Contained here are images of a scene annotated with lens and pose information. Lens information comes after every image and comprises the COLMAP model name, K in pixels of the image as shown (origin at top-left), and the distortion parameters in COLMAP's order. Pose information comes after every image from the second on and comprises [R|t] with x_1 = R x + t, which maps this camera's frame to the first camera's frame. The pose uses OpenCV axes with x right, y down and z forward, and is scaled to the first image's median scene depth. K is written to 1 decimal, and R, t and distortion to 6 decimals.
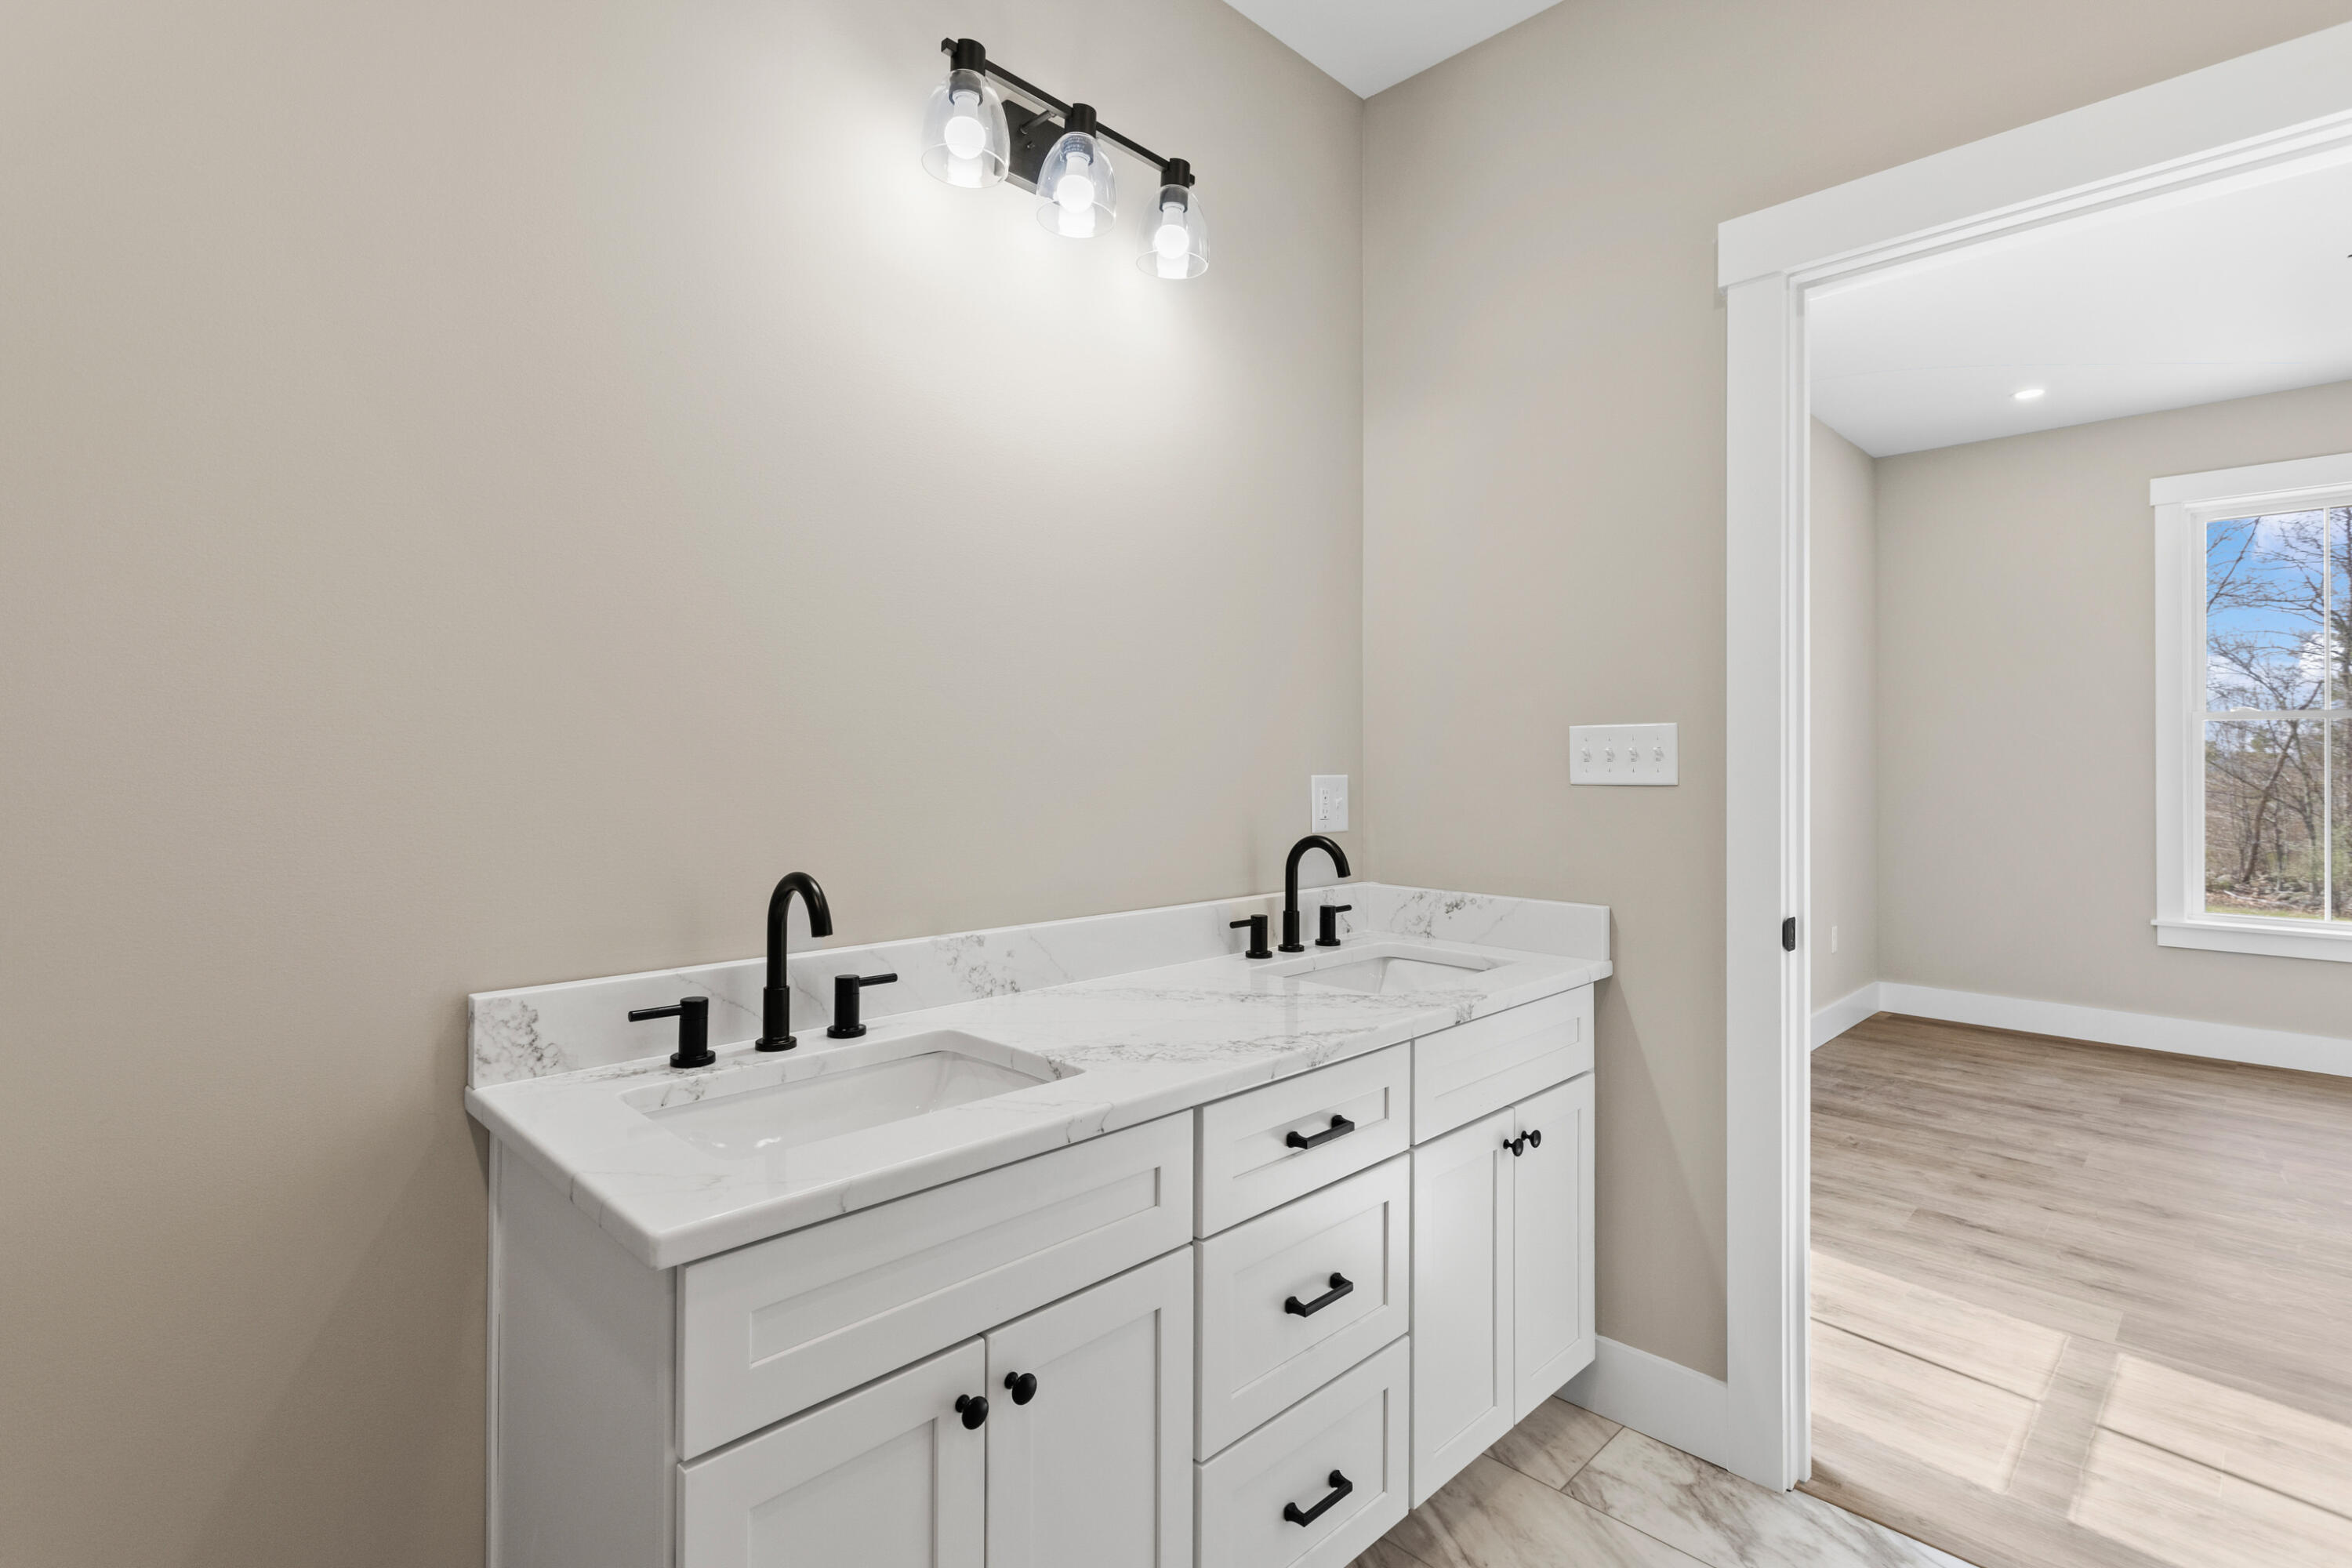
lens RADIAL K [[1112.7, 0, 1191.5], [0, 1112.7, 762.1], [0, 0, 1]] dist [-0.001384, 0.001934]
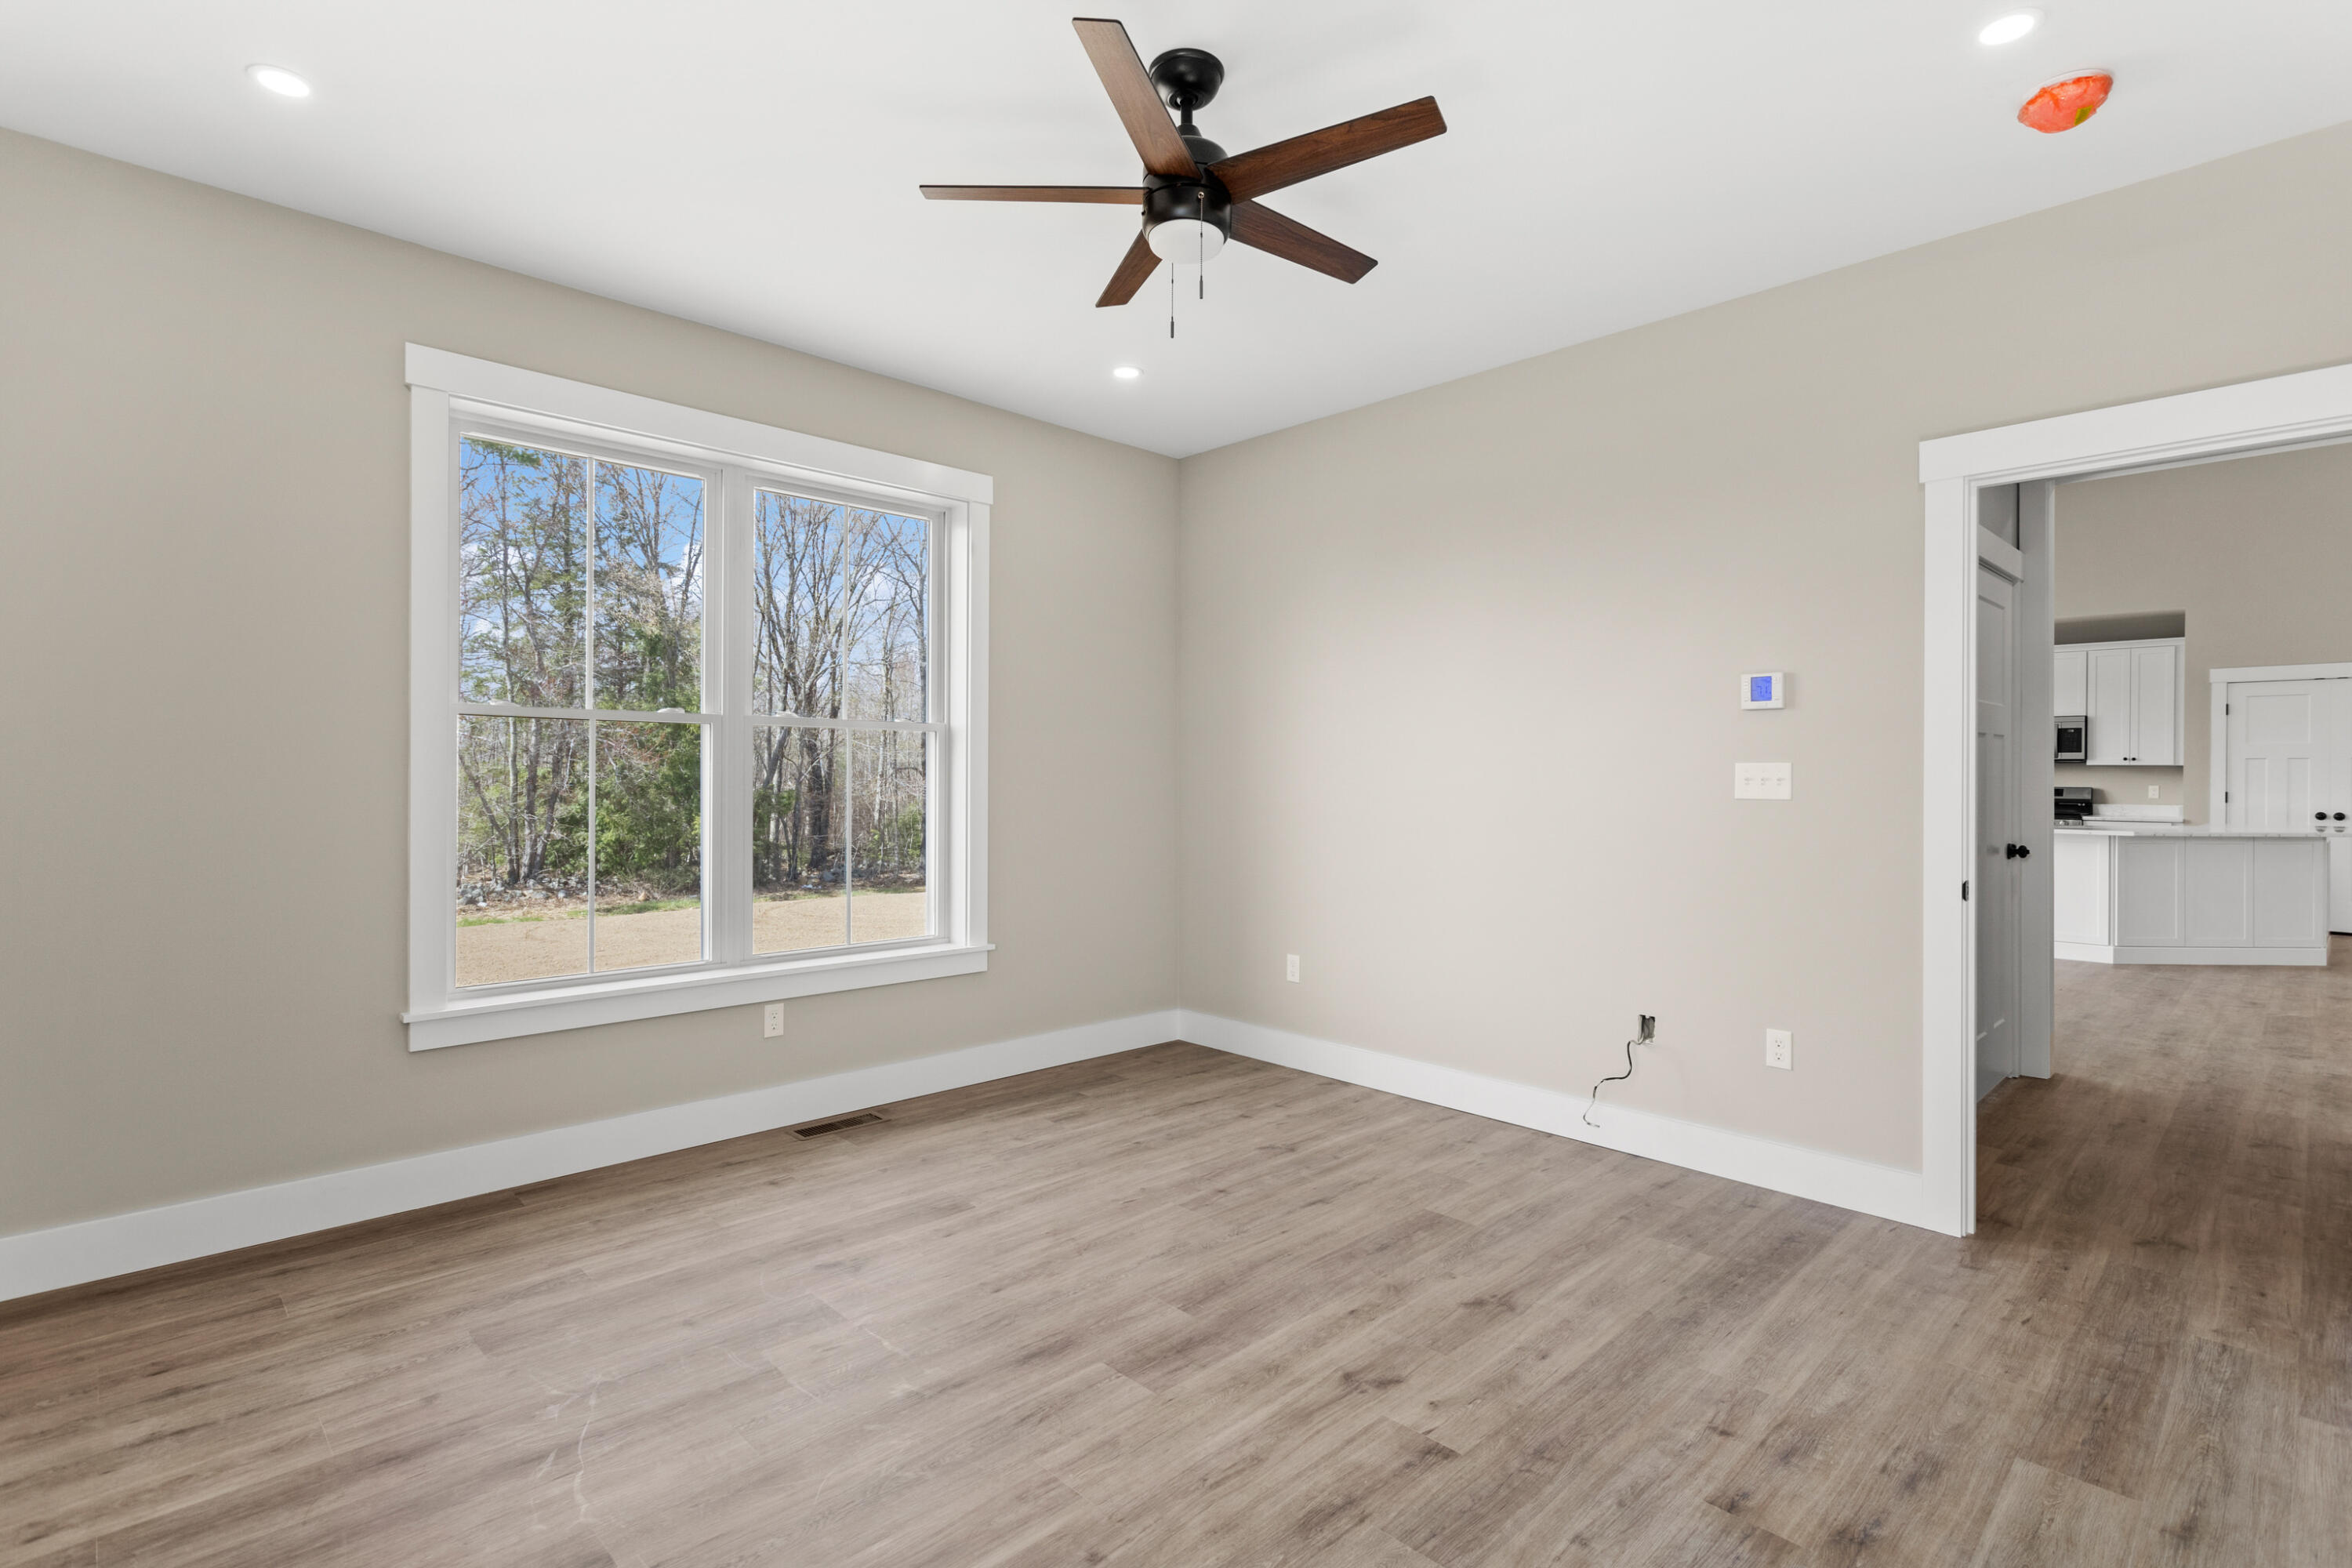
lens RADIAL K [[1112.7, 0, 1180.3], [0, 1112.7, 773.2], [0, 0, 1]] dist [-0.001384, 0.001934]
pose [[0.015518, -0.001429, 0.999879, 0.579105], [-0.002098, 0.999997, 0.001462, -0.005962], [-0.999877, -0.002120, 0.015515, 1.423784]]
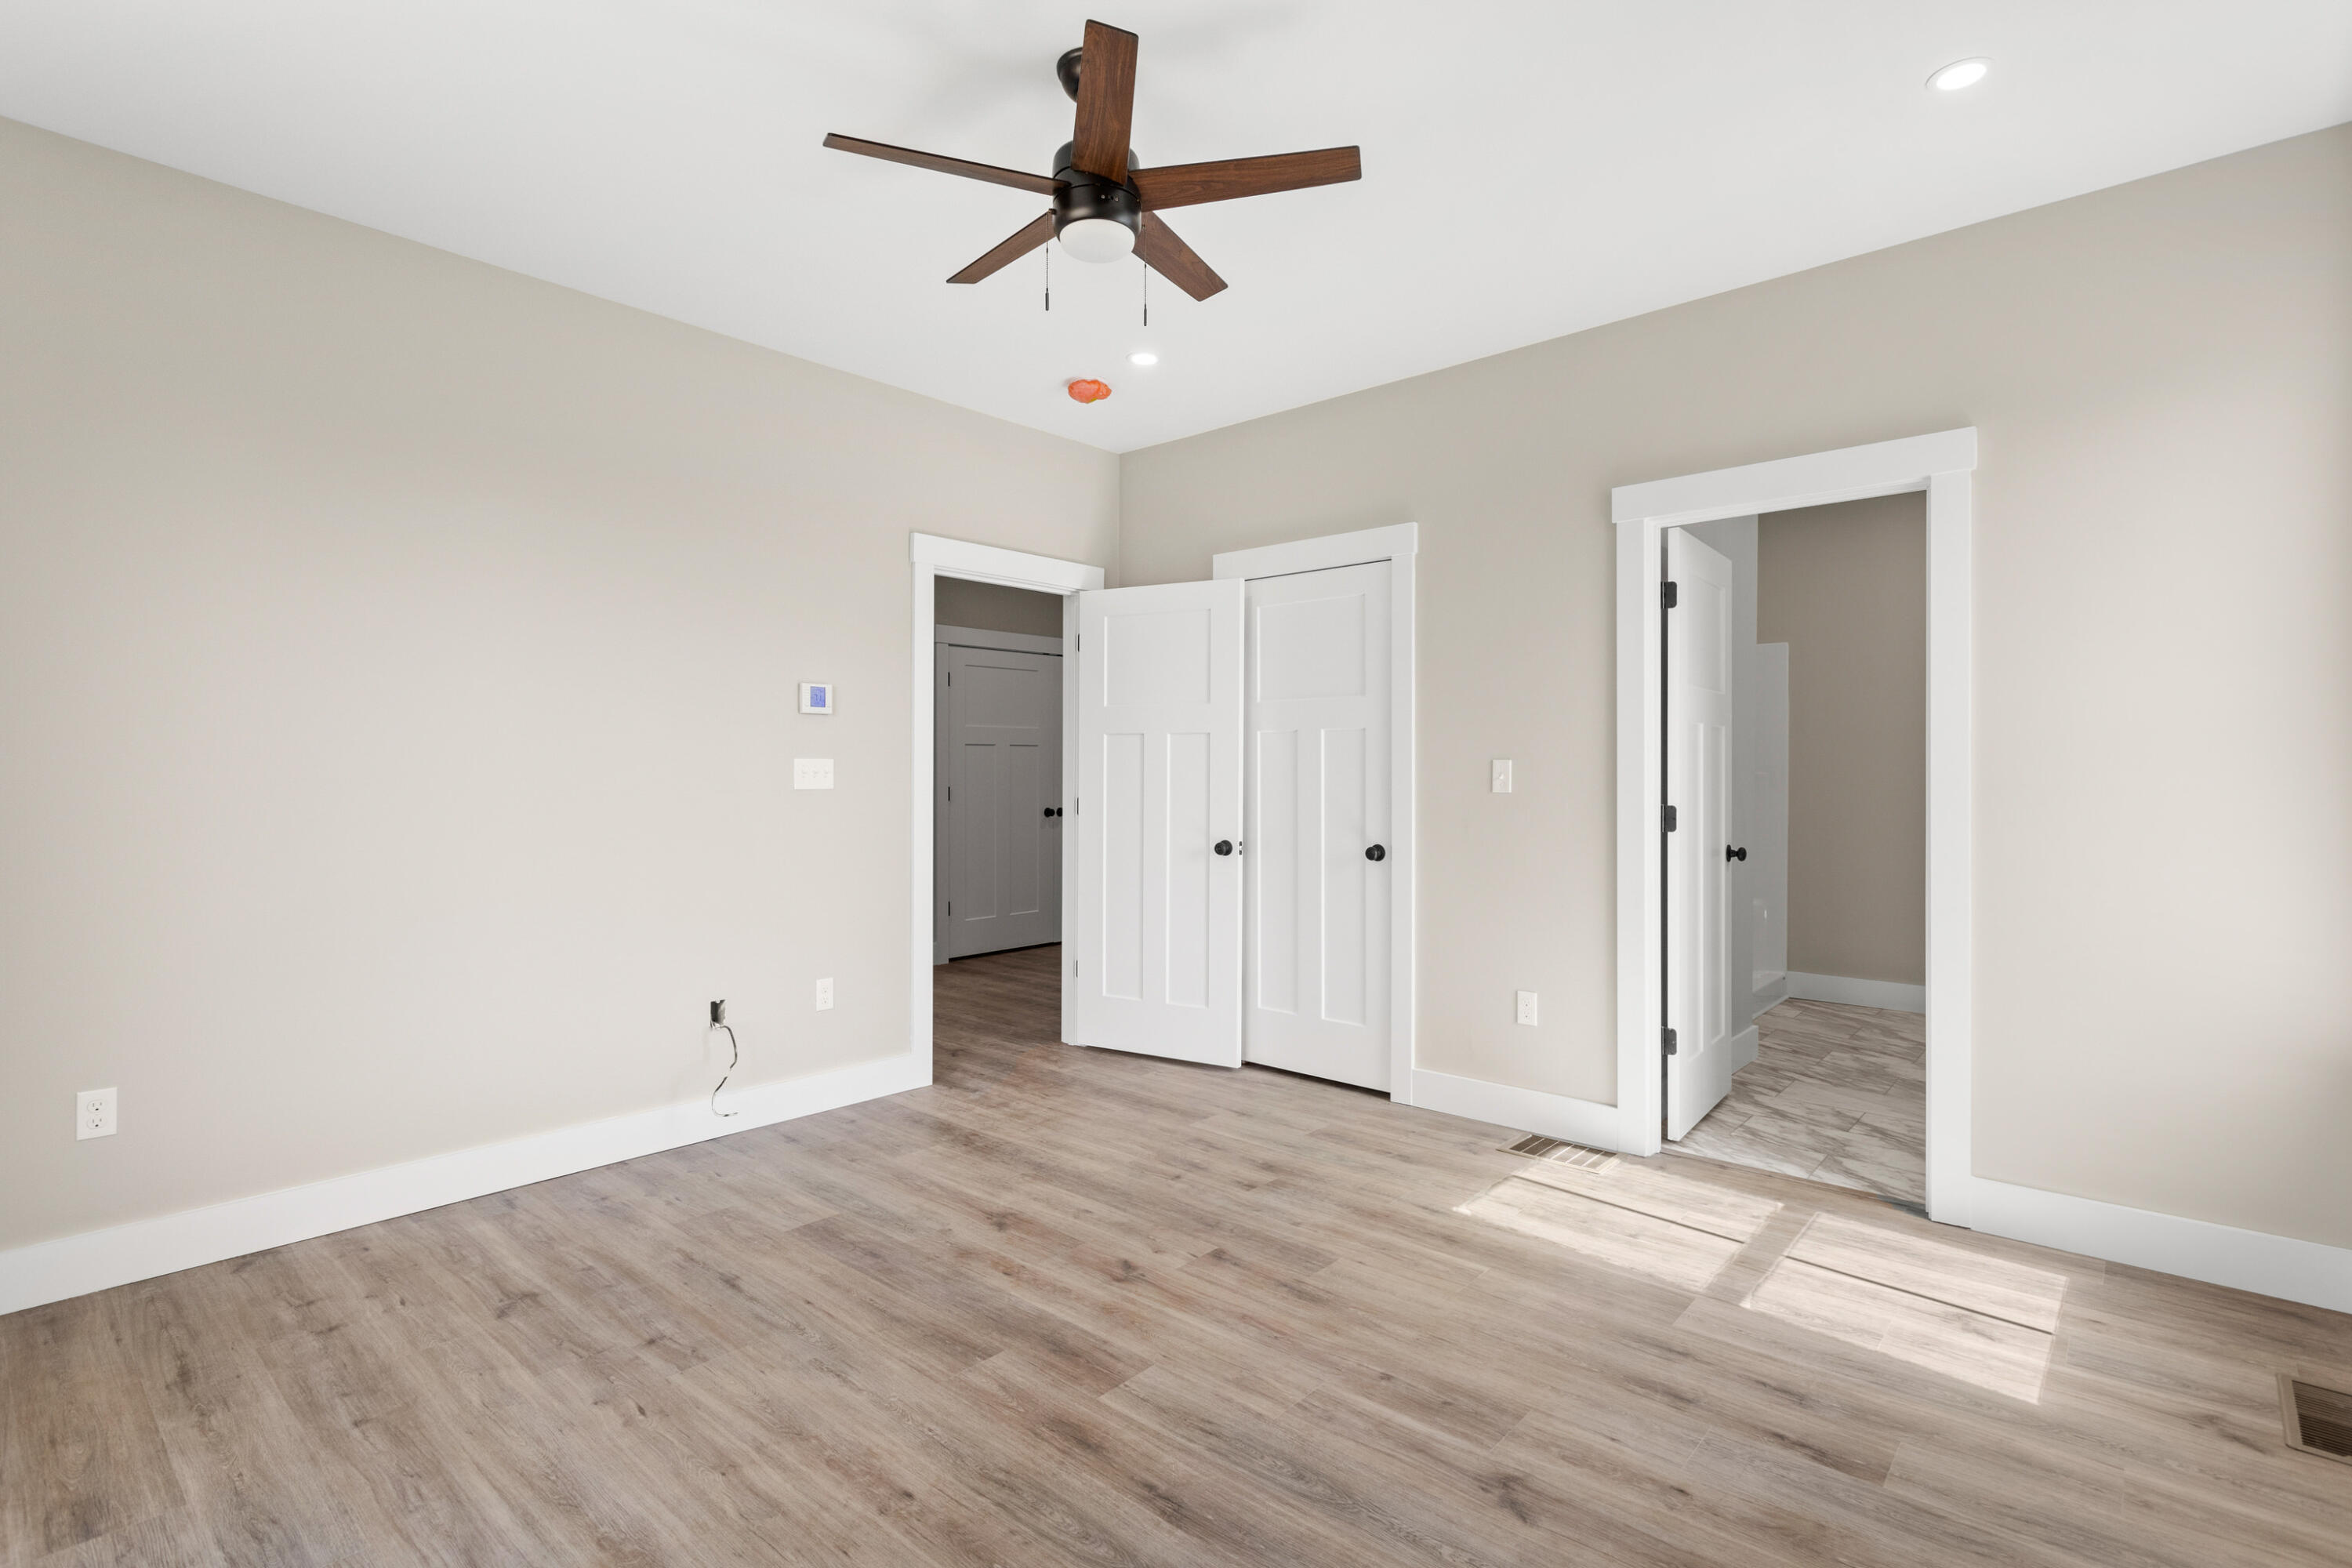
lens RADIAL K [[1112.7, 0, 1186.3], [0, 1112.7, 772.0], [0, 0, 1]] dist [-0.001384, 0.001934]
pose [[-0.998510, -0.002837, -0.054493, 1.878994], [-0.003023, 0.999990, 0.003325, -0.007051], [0.054483, 0.003485, -0.998509, 2.790290]]
